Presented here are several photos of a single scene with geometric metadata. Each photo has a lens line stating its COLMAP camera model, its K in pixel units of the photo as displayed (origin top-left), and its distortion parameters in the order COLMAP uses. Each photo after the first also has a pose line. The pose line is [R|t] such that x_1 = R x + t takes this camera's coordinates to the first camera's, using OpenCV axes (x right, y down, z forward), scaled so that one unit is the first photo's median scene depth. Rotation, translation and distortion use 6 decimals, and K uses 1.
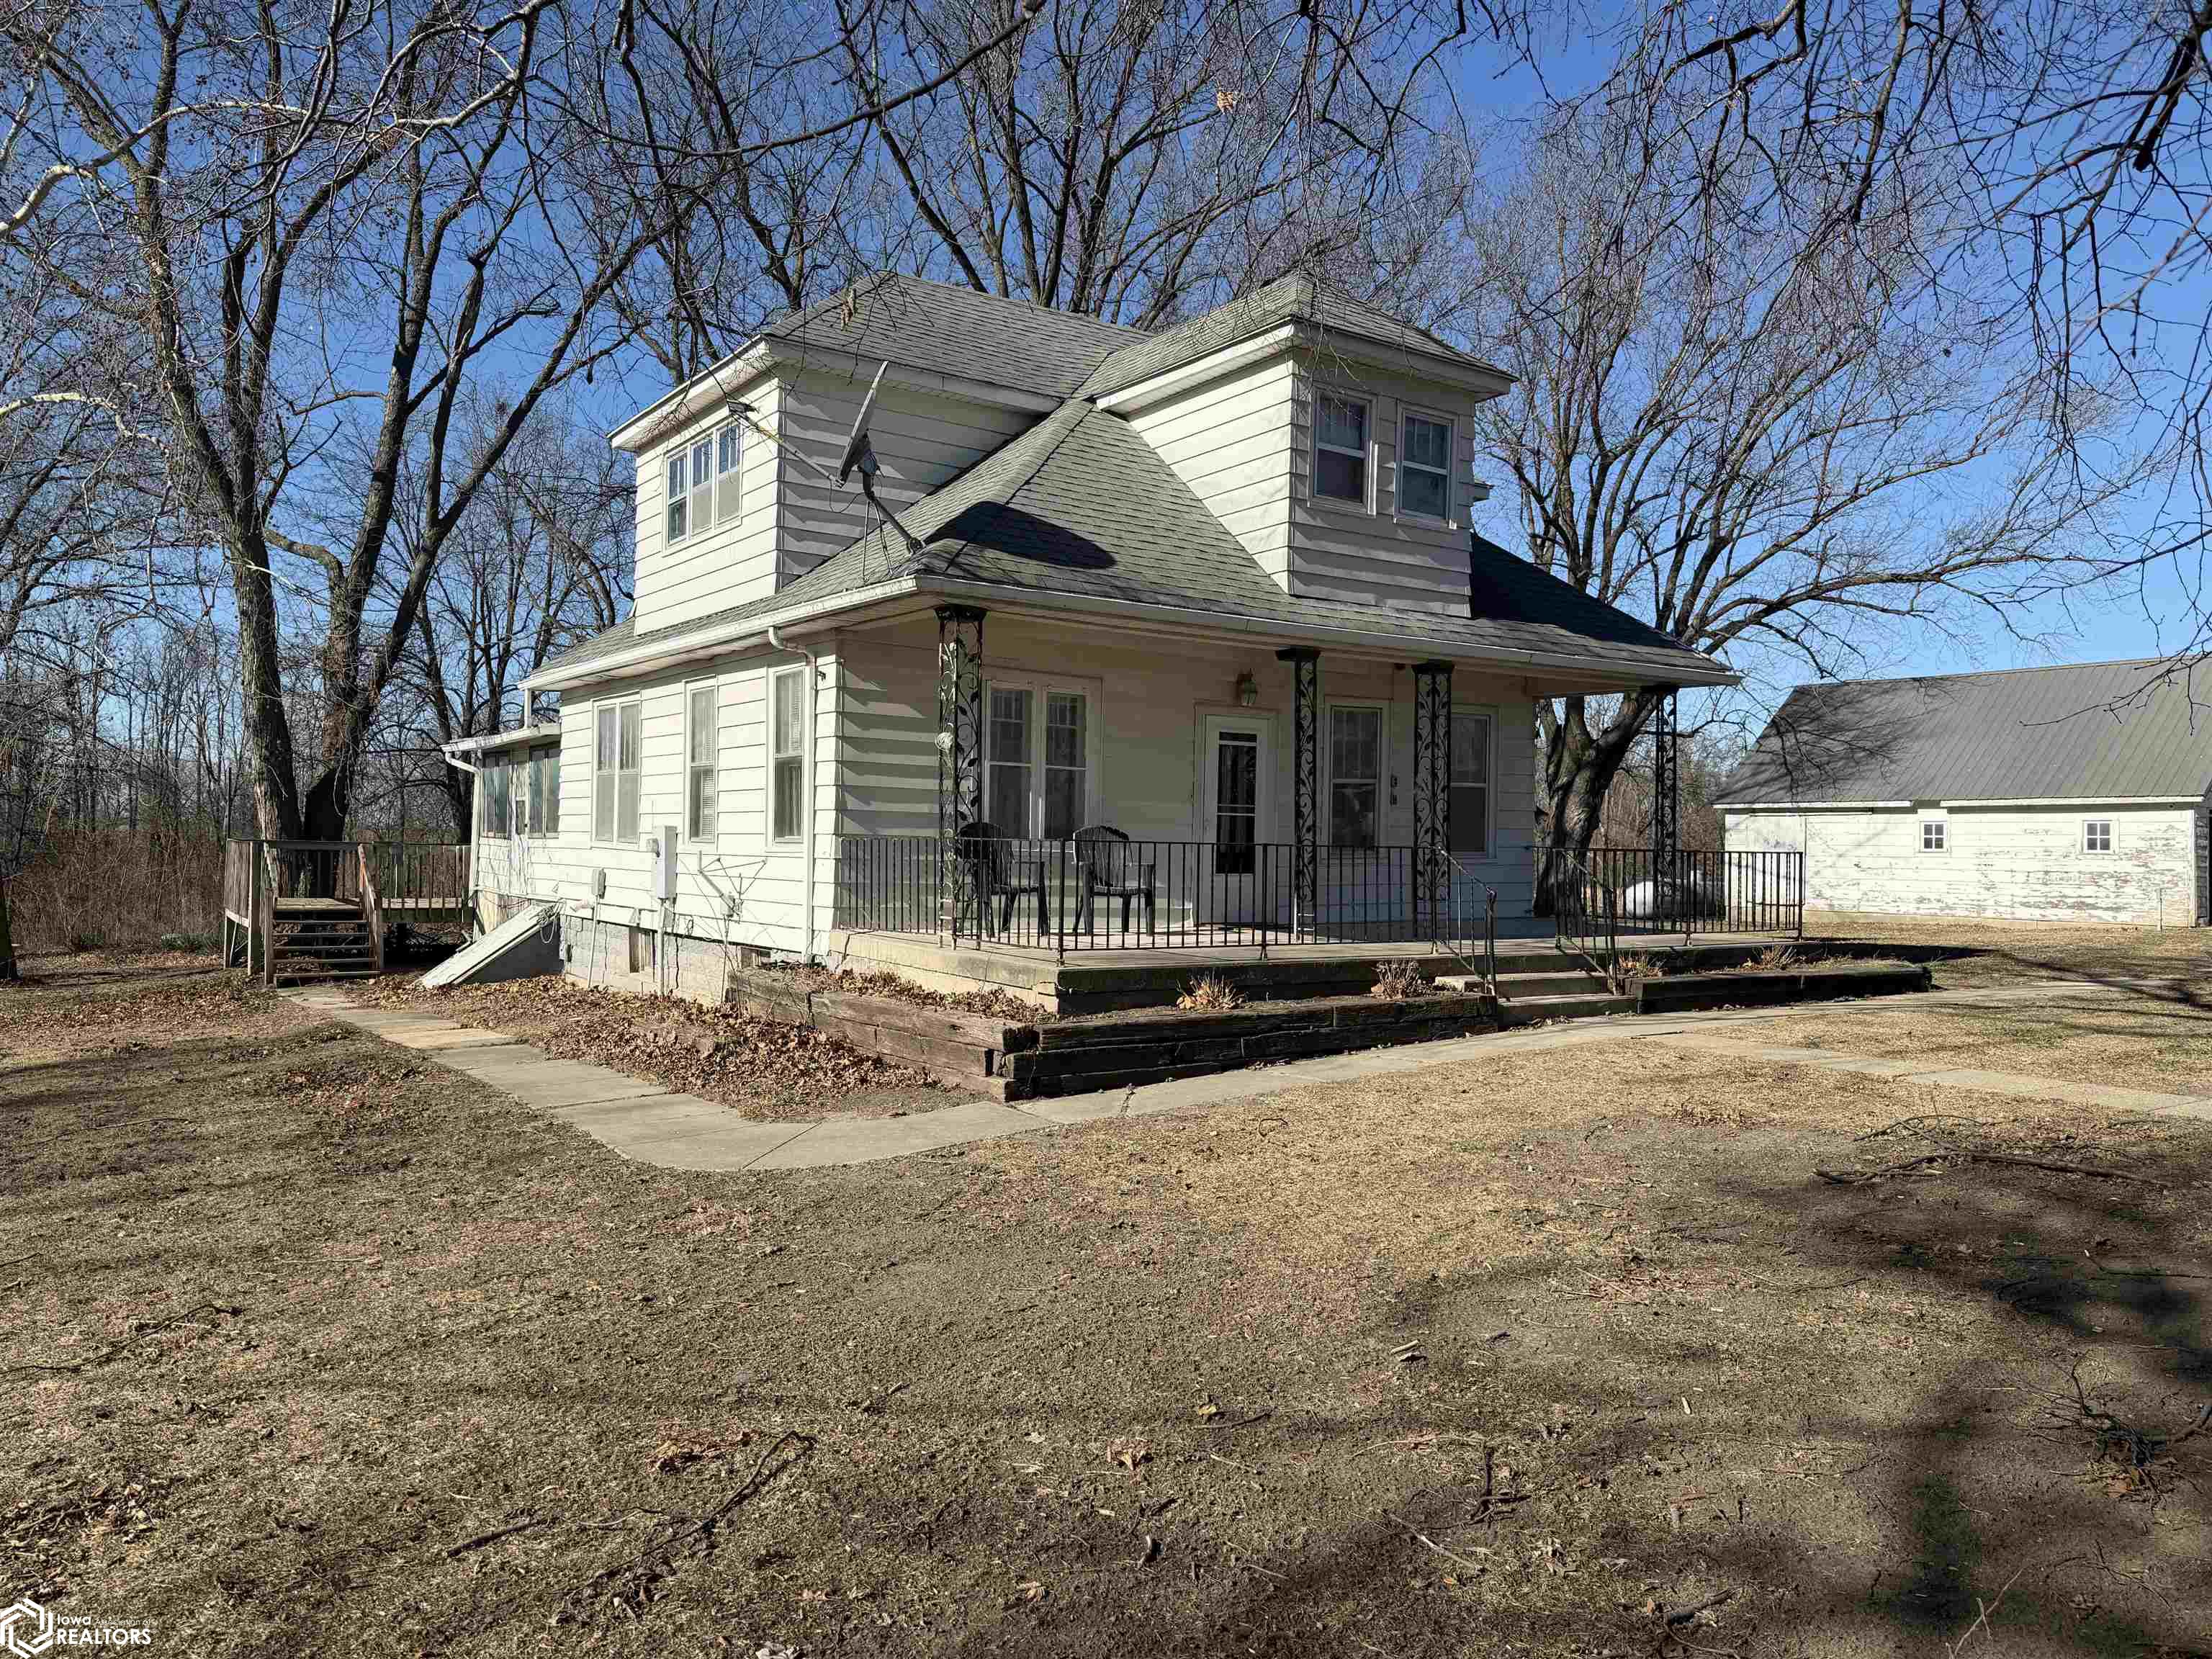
lens RADIAL K [[1550.6, 0, 1098.7], [0, 1550.6, 838.5], [0, 0, 1]] dist [0.062042, -0.075242]
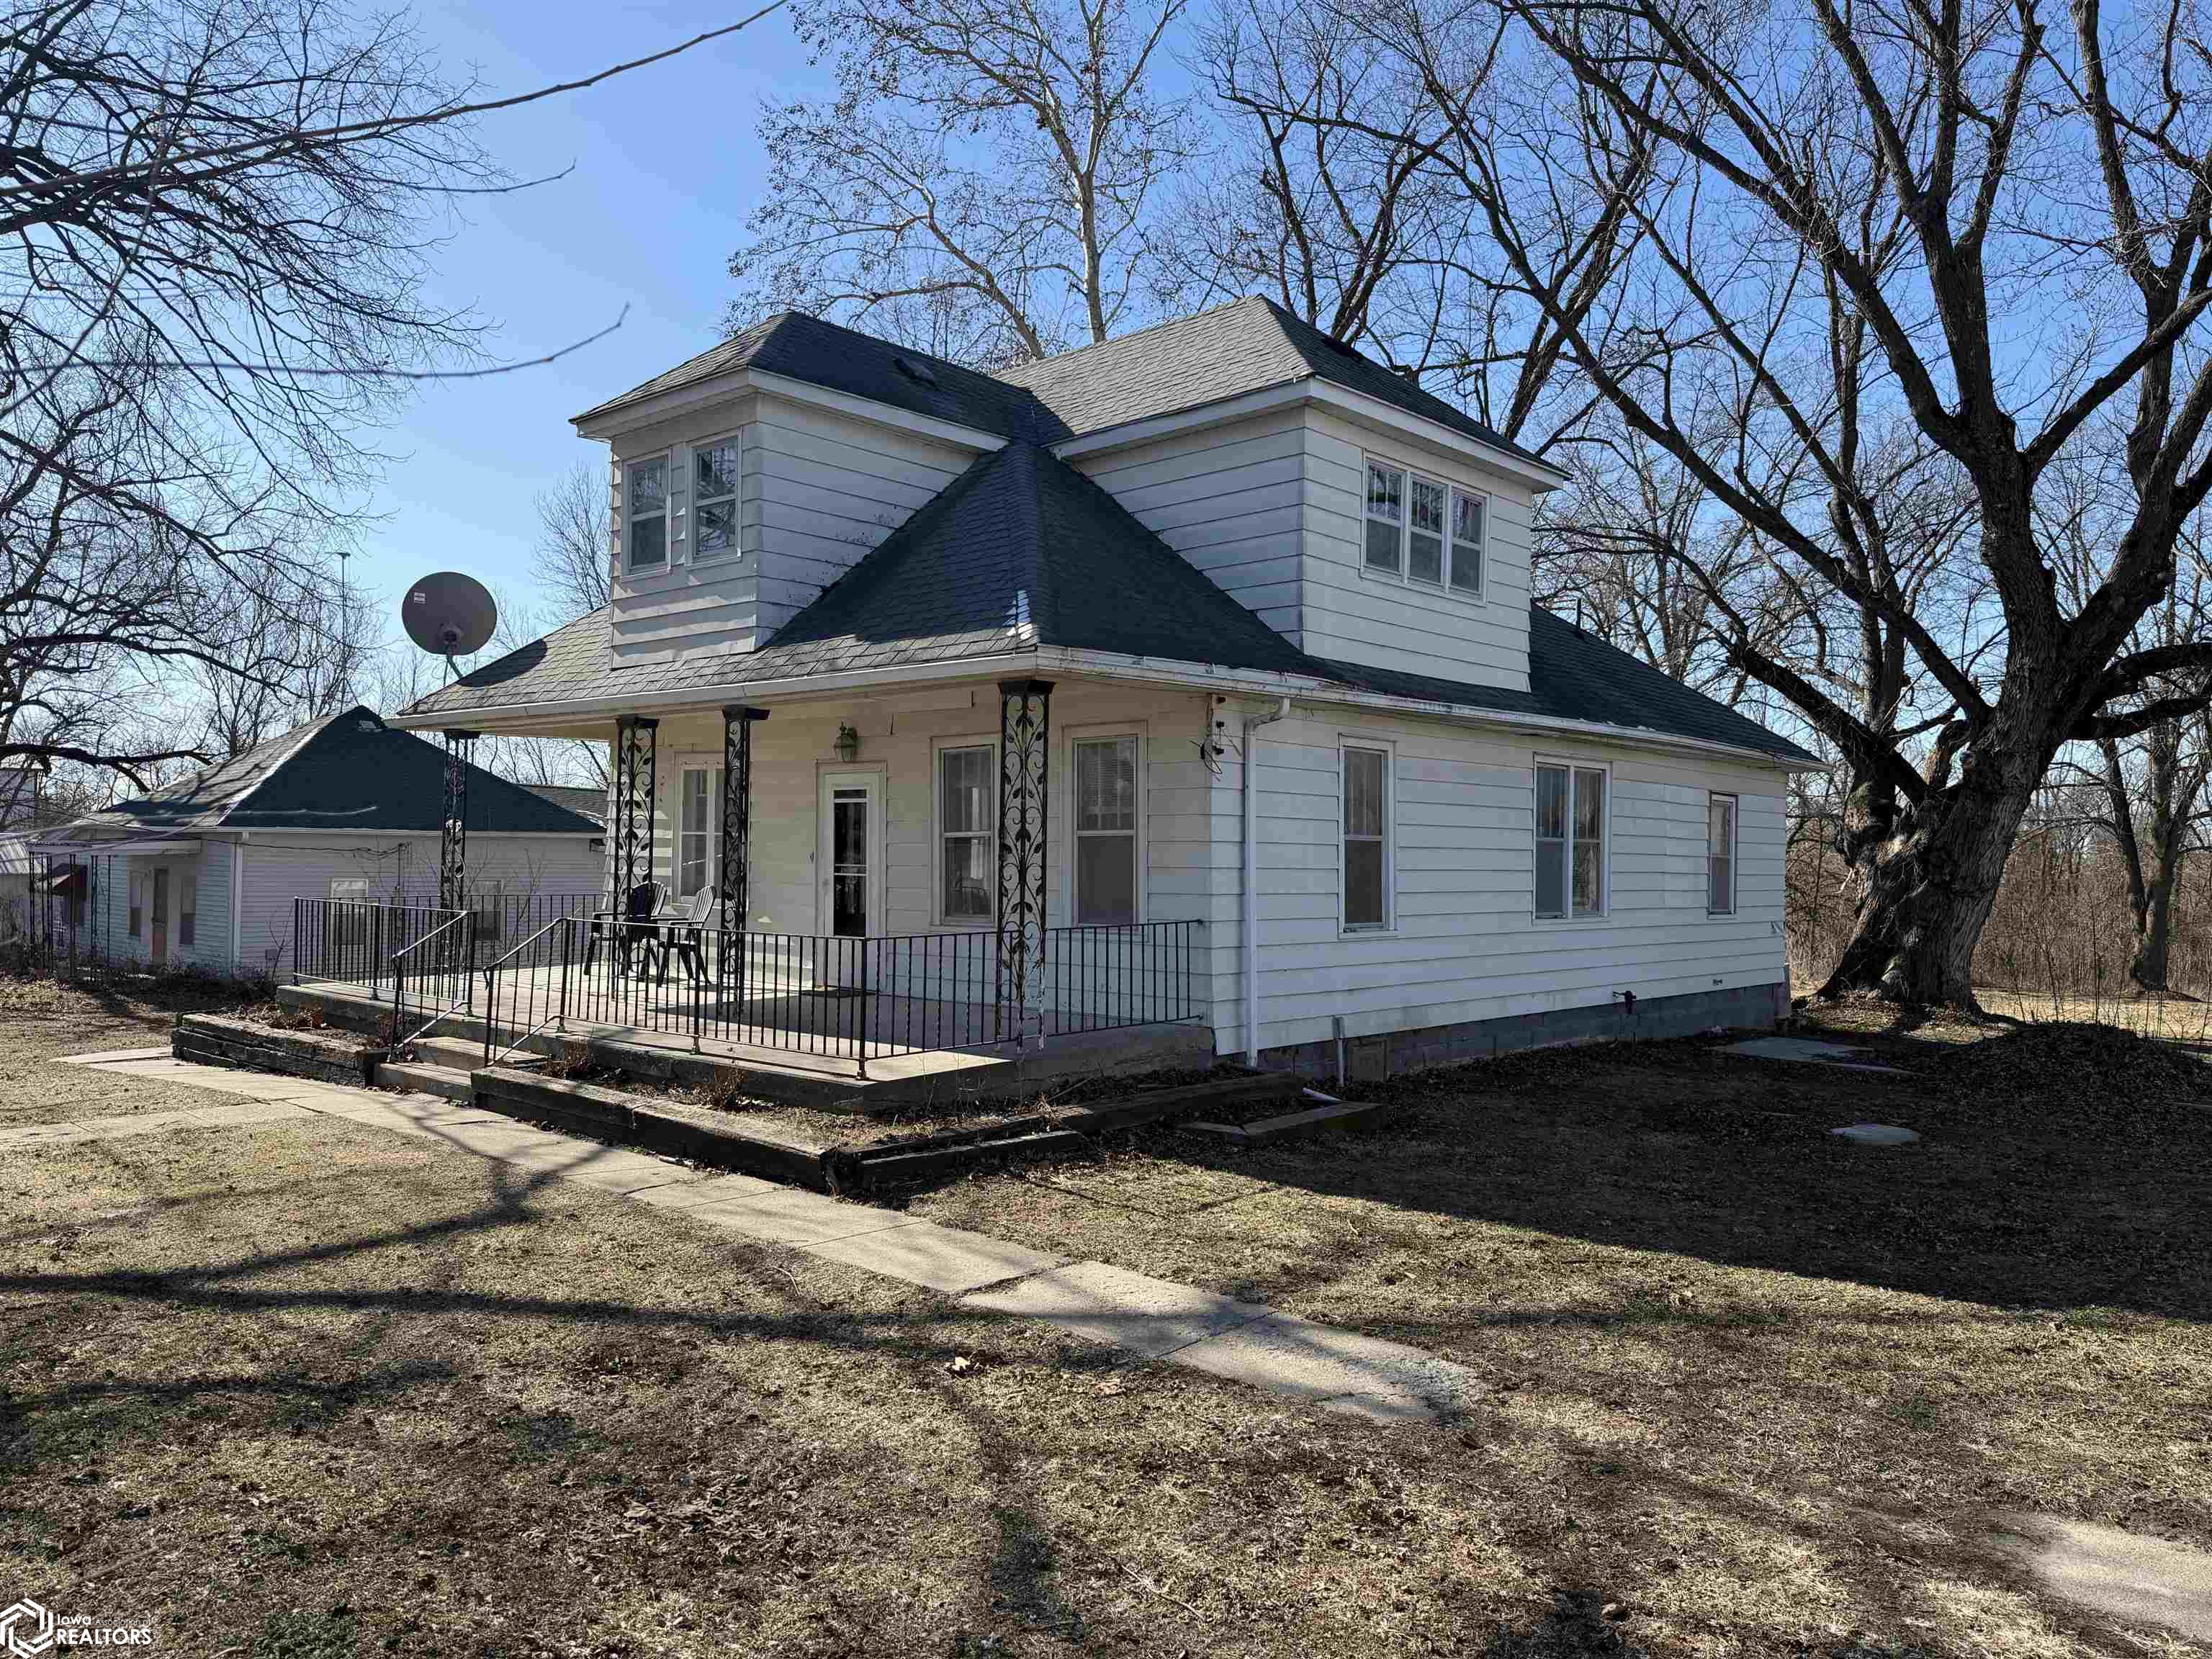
lens RADIAL K [[1550.6, 0, 1100.5], [0, 1550.6, 832.8], [0, 0, 1]] dist [0.062042, -0.075242]
pose [[0.226764, -0.020989, -0.973724, 1.104363], [-0.006923, 0.999708, -0.023162, -0.021900], [0.973925, 0.011993, 0.226552, 0.975753]]
